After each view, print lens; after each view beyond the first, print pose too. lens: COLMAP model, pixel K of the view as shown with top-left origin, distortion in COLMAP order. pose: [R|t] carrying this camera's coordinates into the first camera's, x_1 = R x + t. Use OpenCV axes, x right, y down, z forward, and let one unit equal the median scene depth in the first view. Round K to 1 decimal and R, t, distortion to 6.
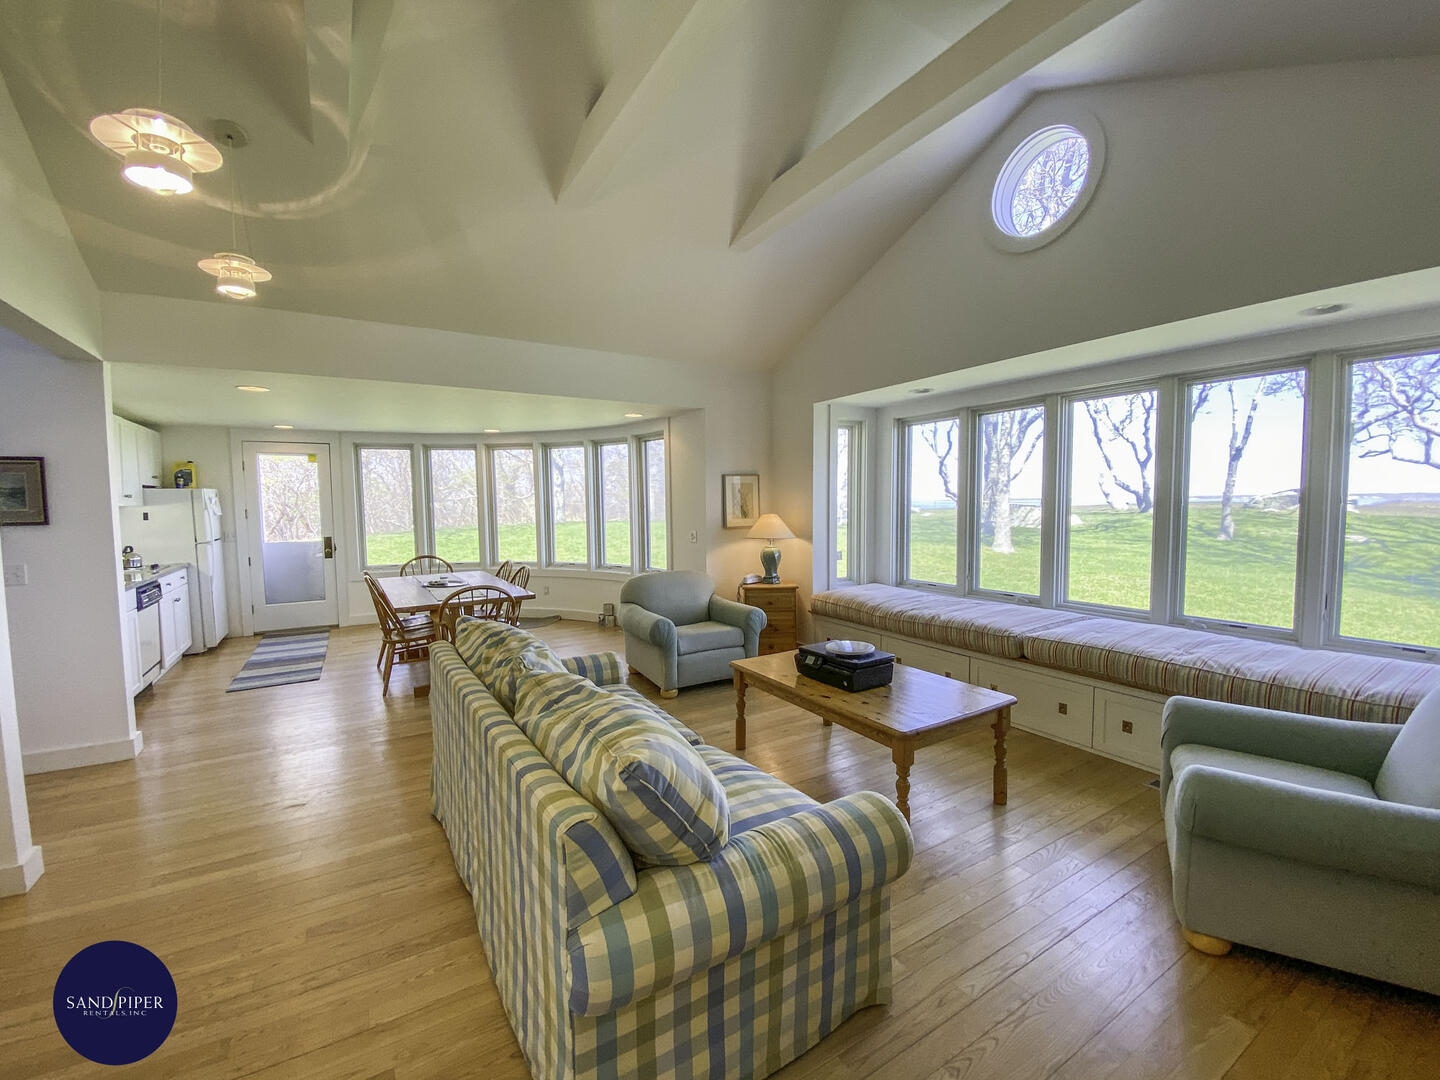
lens RADIAL K [[599.4, 0, 720.0], [0, 599.4, 540.0], [0, 0, 1]] dist [0.001574, 0.000121]
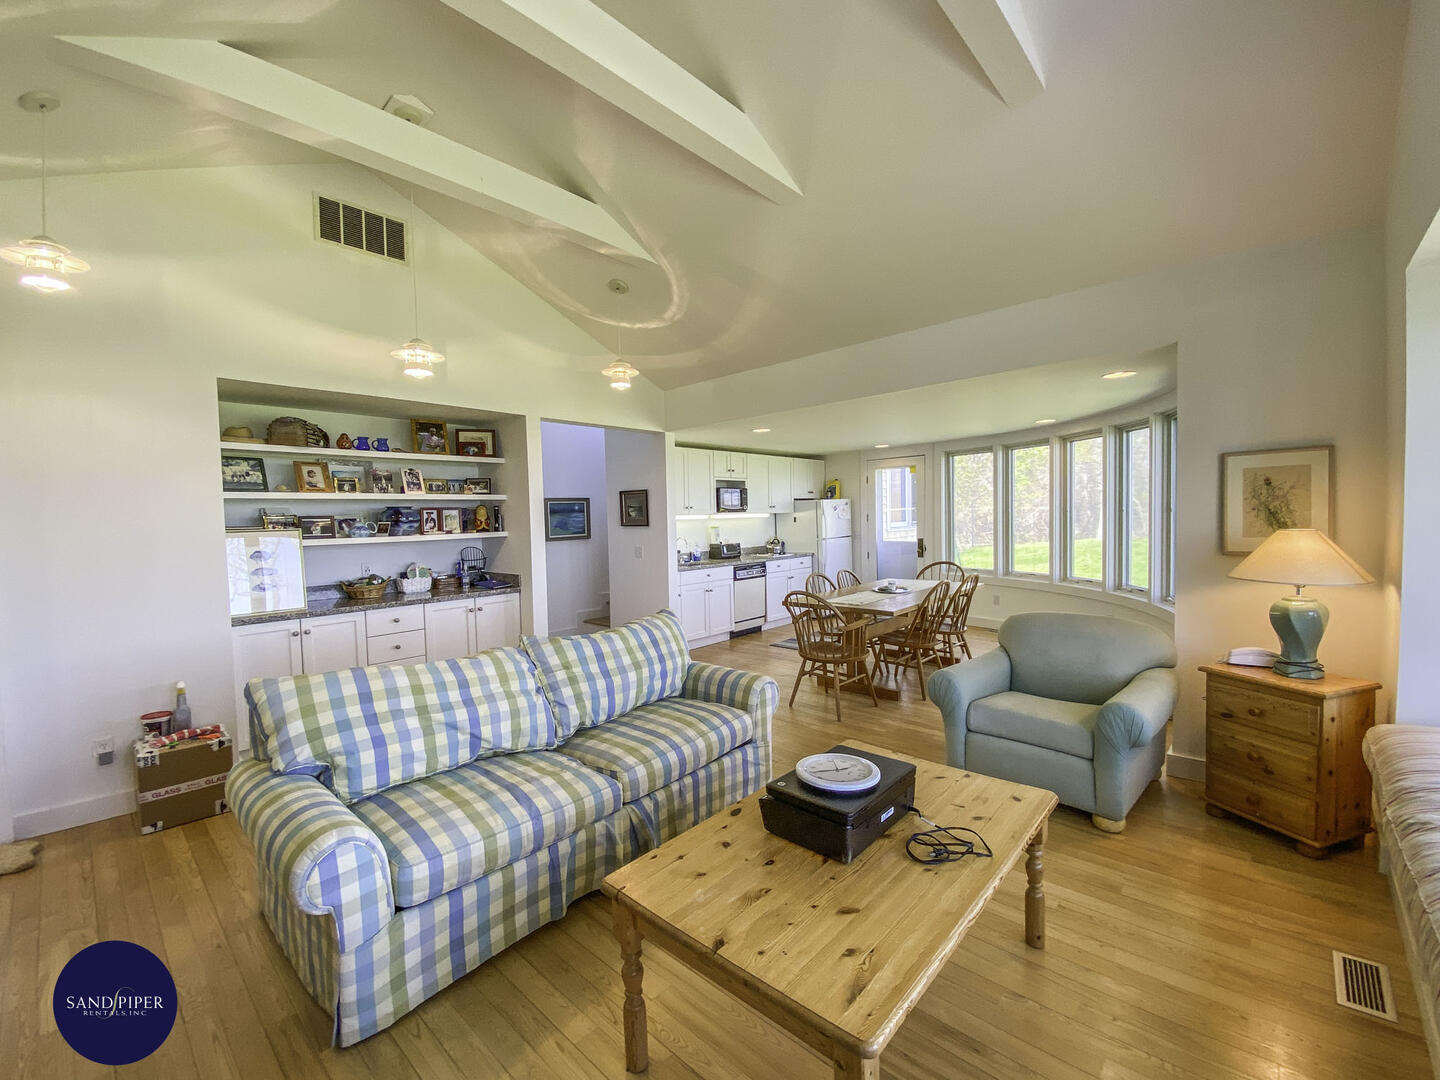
lens RADIAL K [[599.4, 0, 720.0], [0, 599.4, 540.0], [0, 0, 1]] dist [0.001574, 0.000121]
pose [[0.265200, 0.044271, -0.963177, 0.350710], [-0.039326, 0.998611, 0.035072, -0.028742], [0.963391, 0.028577, 0.266573, 0.368726]]
